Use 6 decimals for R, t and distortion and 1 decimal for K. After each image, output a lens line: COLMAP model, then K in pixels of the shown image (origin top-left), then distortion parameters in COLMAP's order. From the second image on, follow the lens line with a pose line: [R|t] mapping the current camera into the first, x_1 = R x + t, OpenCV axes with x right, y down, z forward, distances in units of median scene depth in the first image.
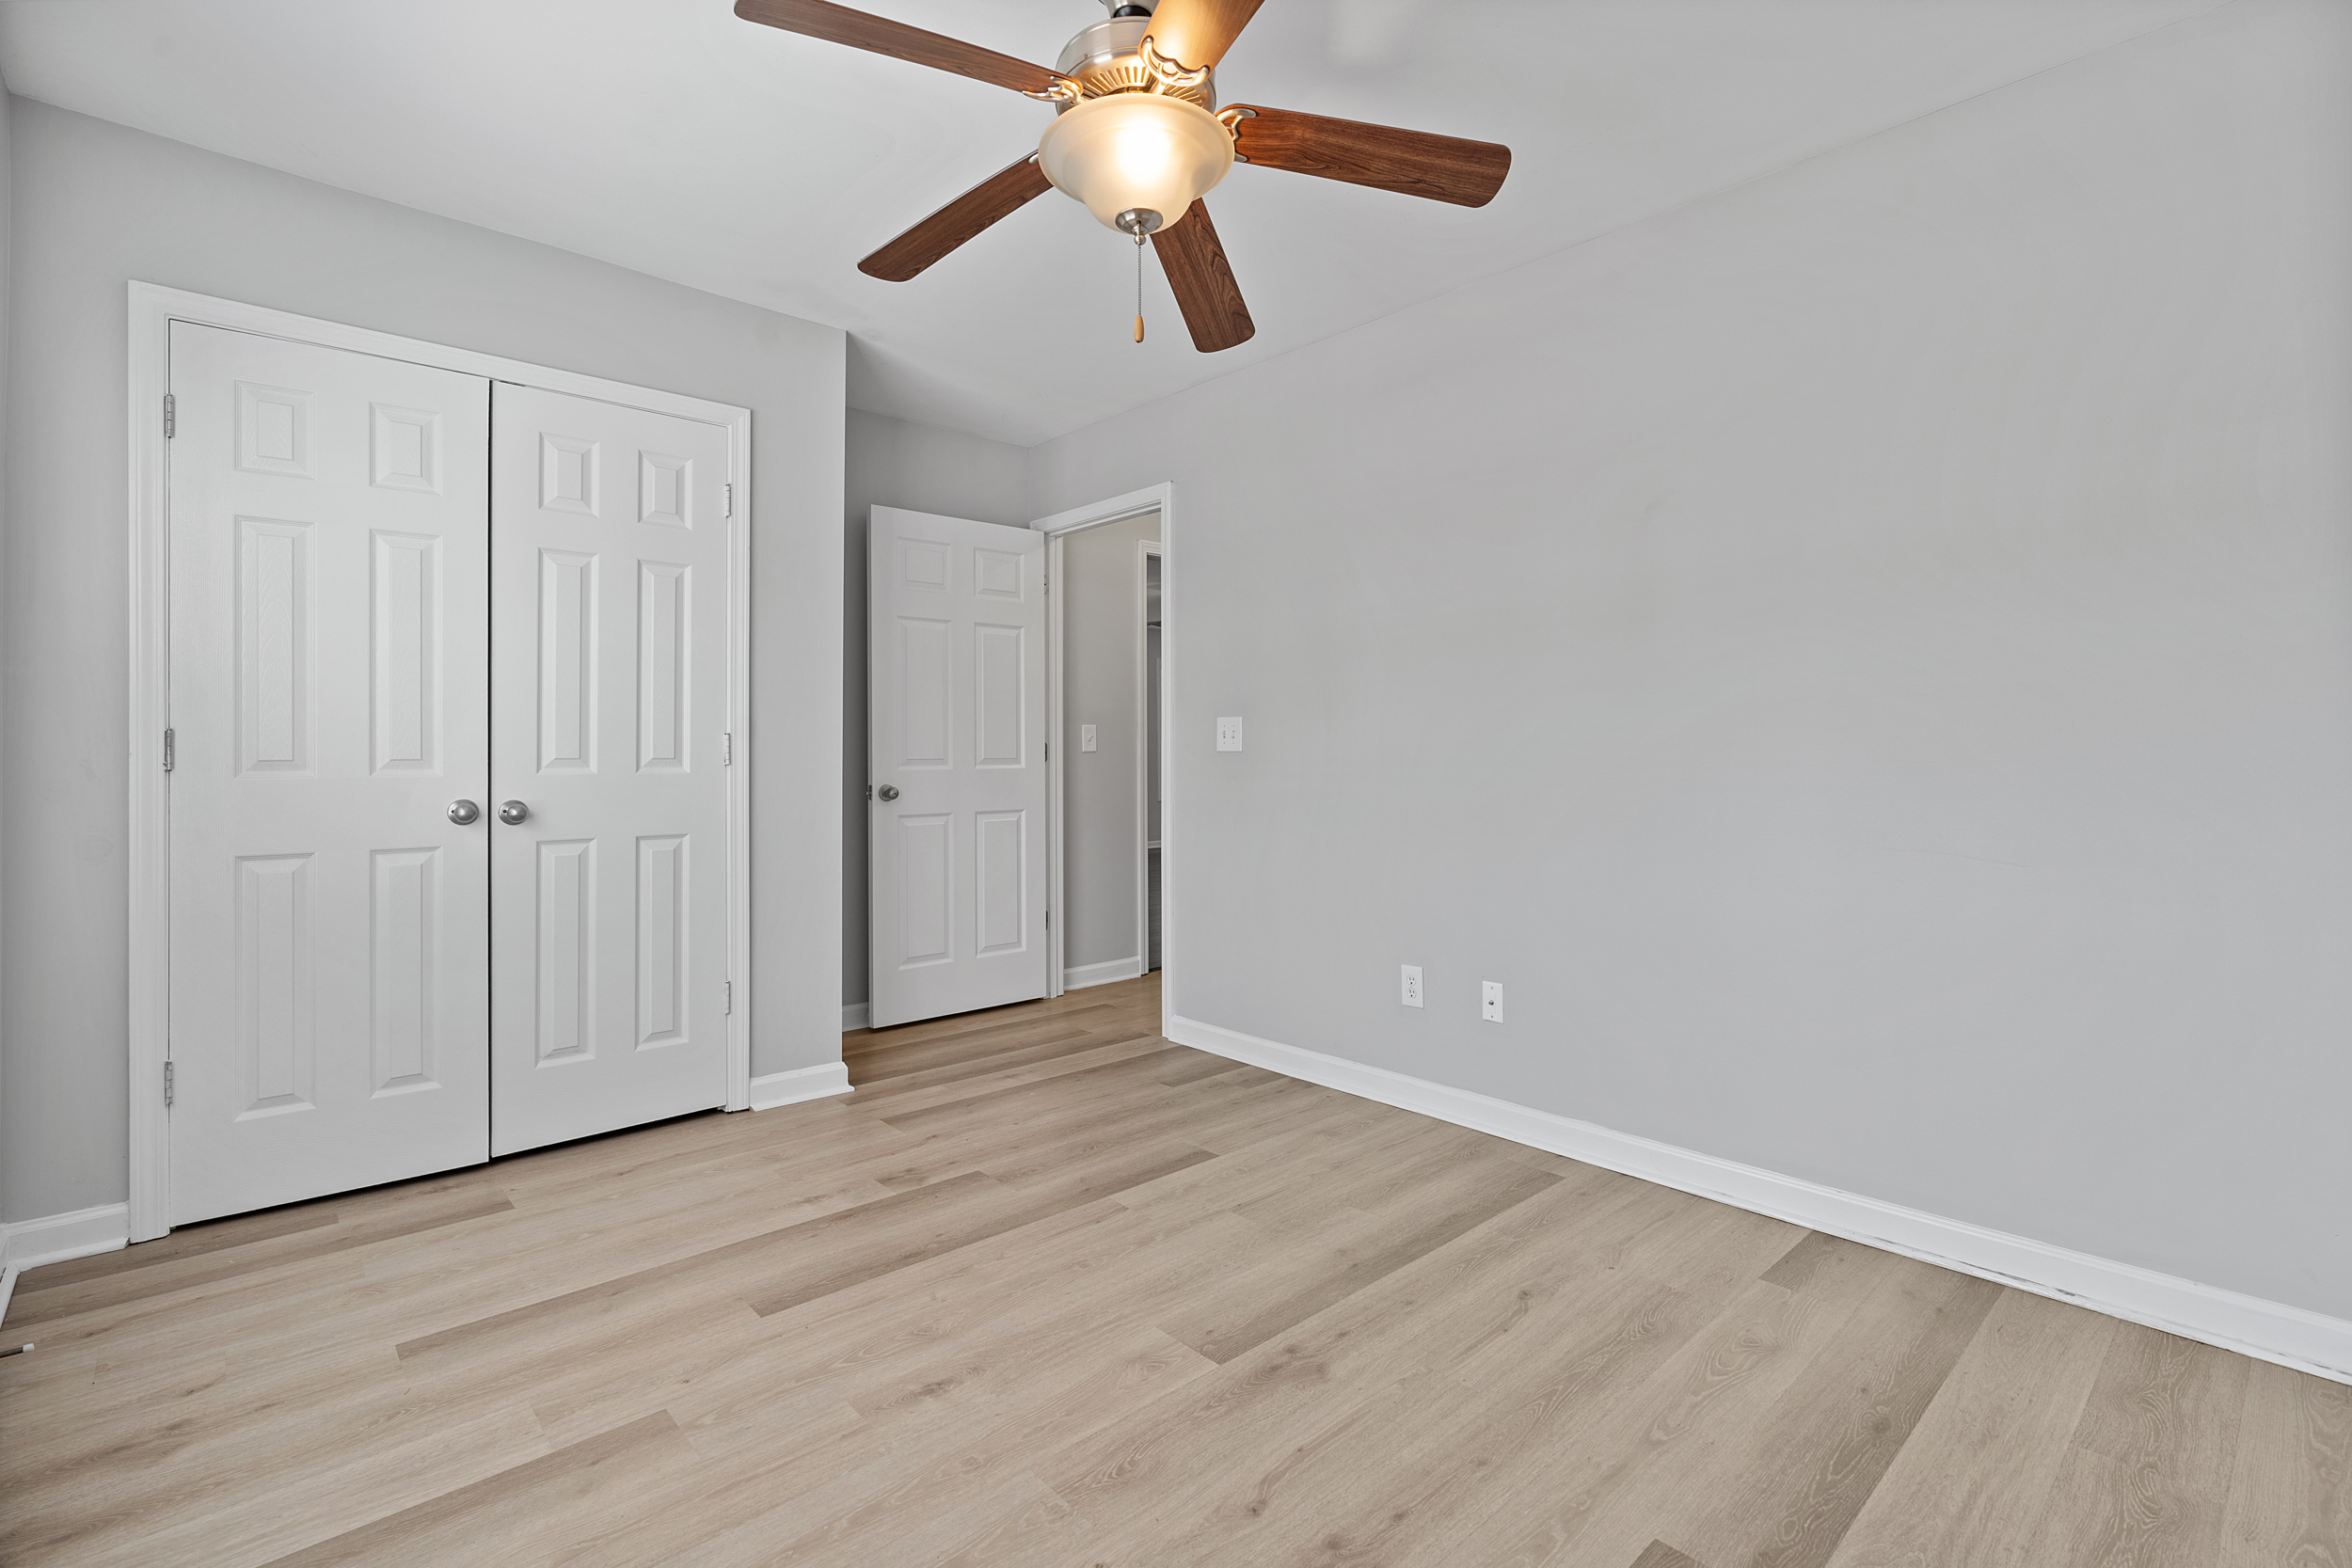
lens RADIAL K [[1075.1, 0, 1173.0], [0, 1075.1, 764.6], [0, 0, 1]] dist [-0.002703, -0.000584]
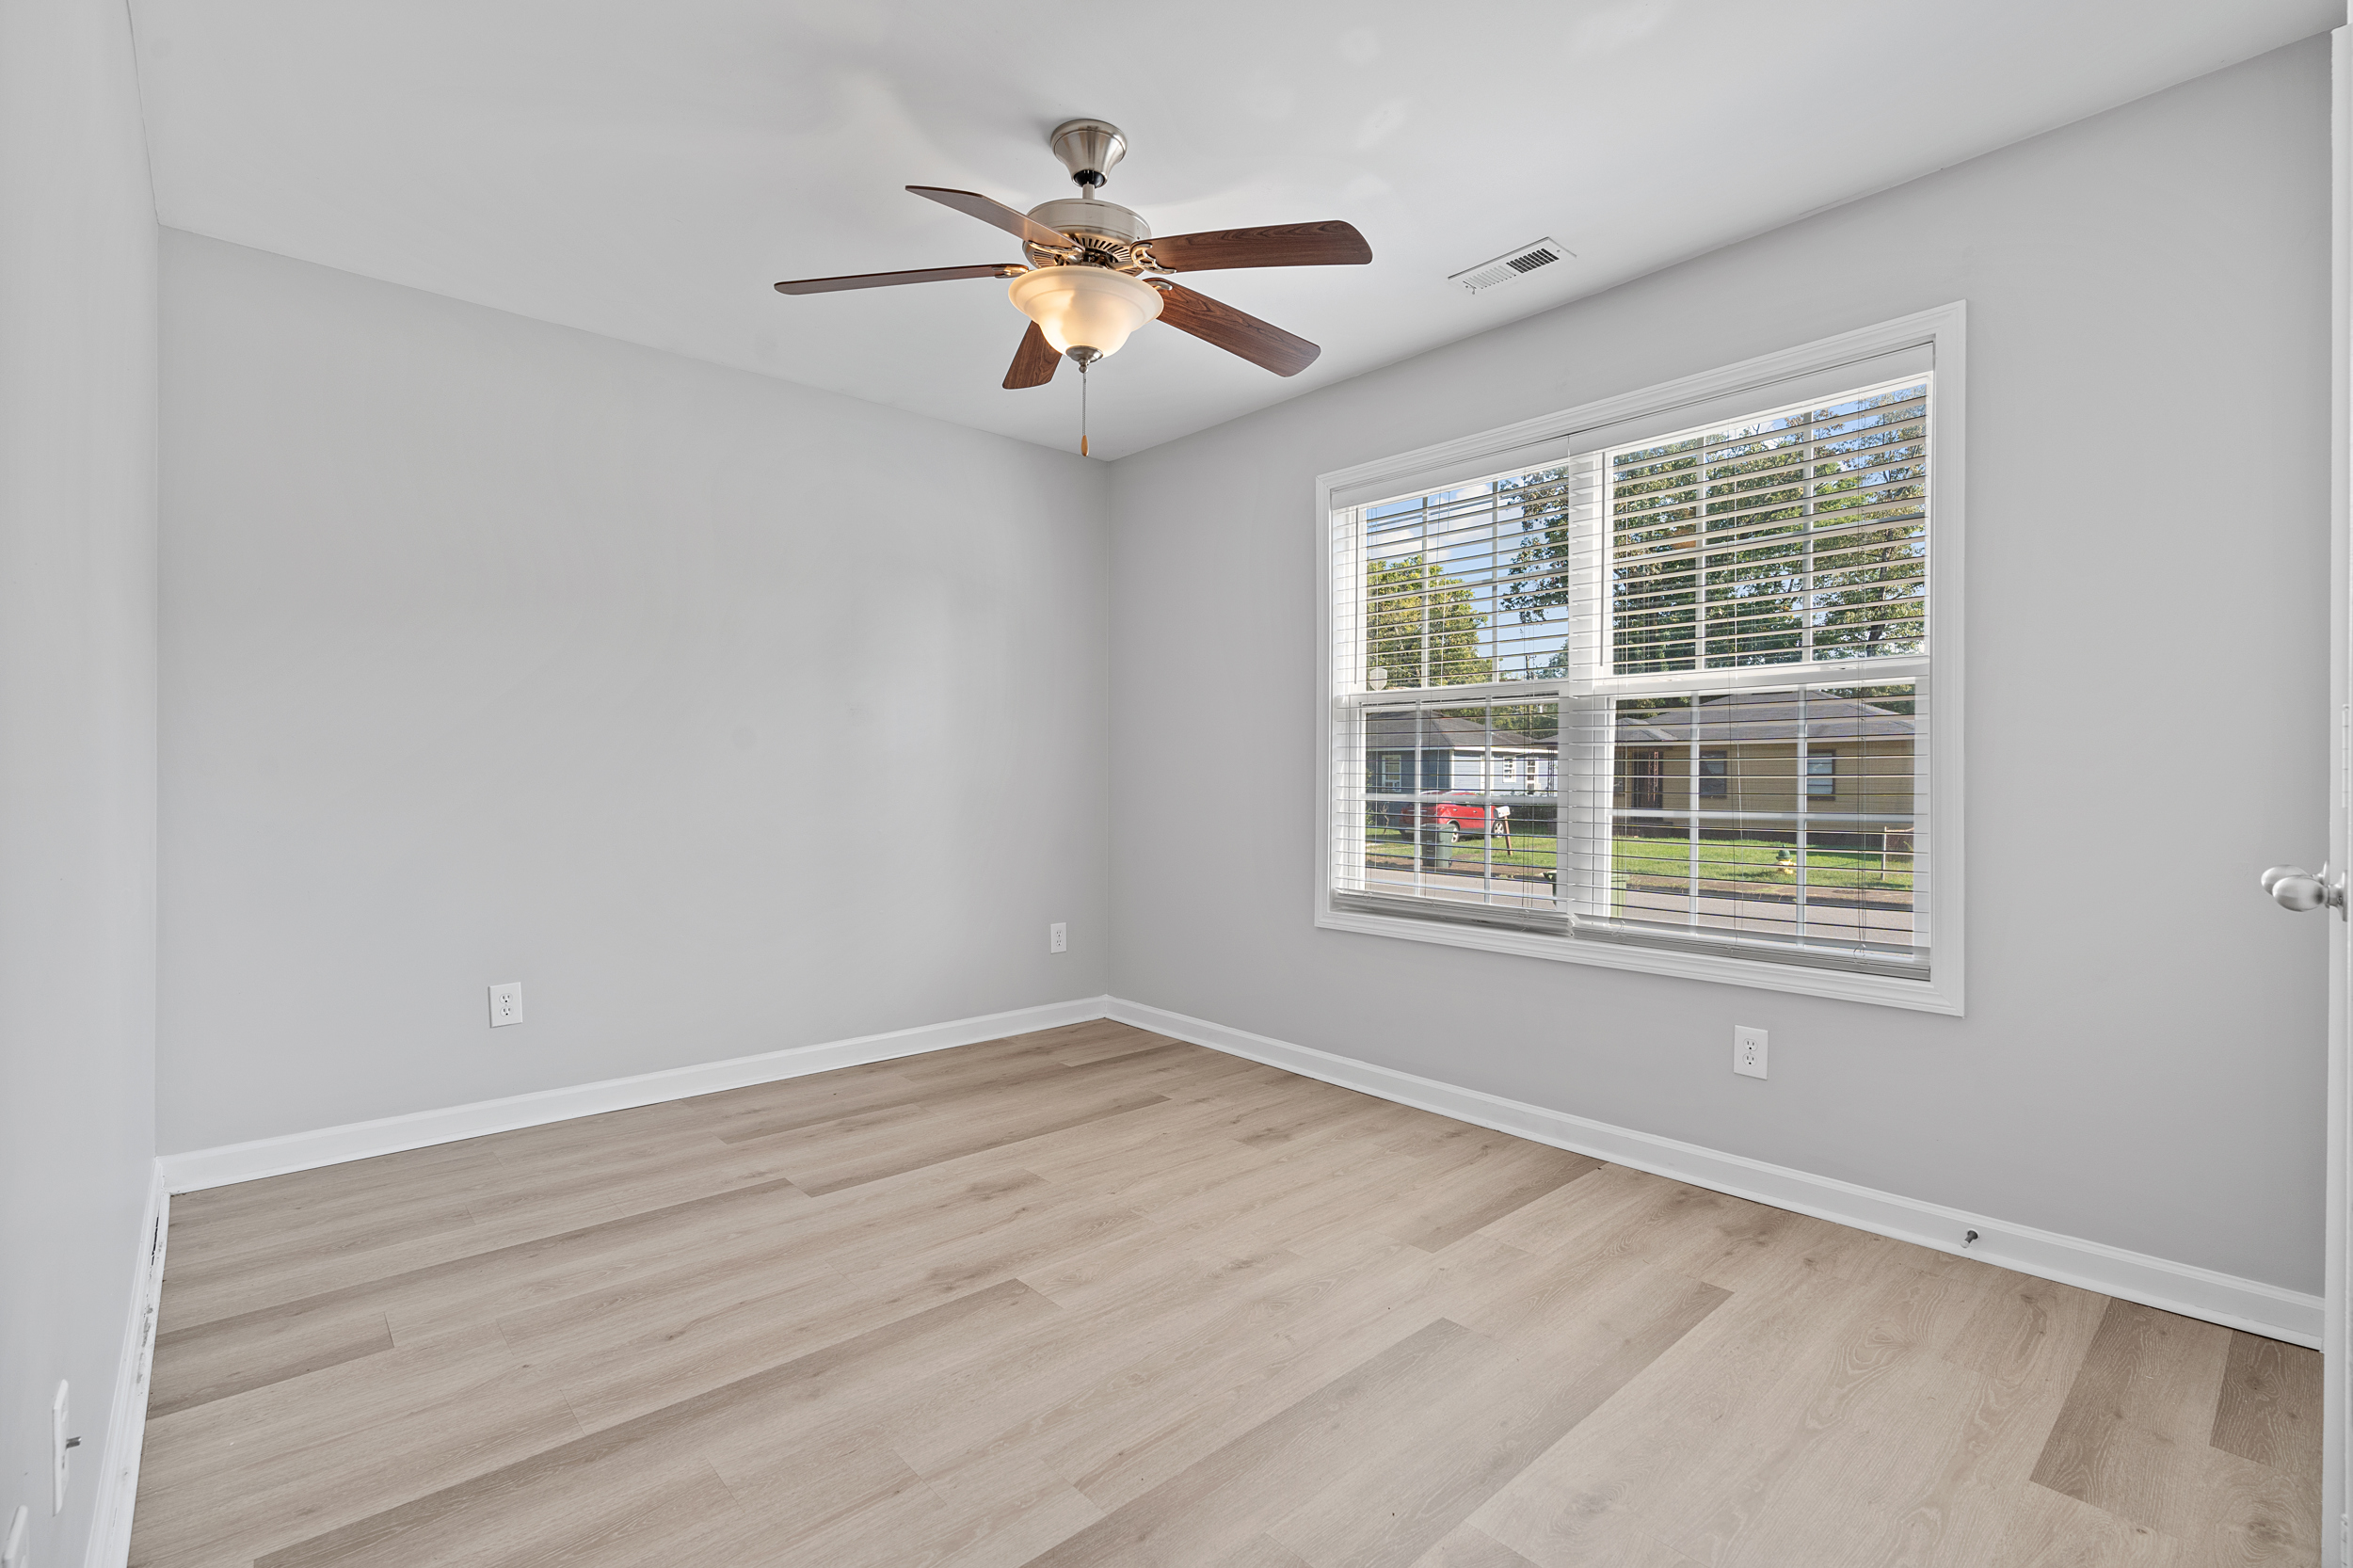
lens RADIAL K [[1075.6, 0, 1173.5], [0, 1075.6, 764.6], [0, 0, 1]] dist [-0.002703, -0.000584]
pose [[-0.999994, -0.000787, 0.003292, -0.125440], [-0.000777, 0.999996, 0.002829, -0.019921], [-0.003295, 0.002827, -0.999991, 2.009627]]
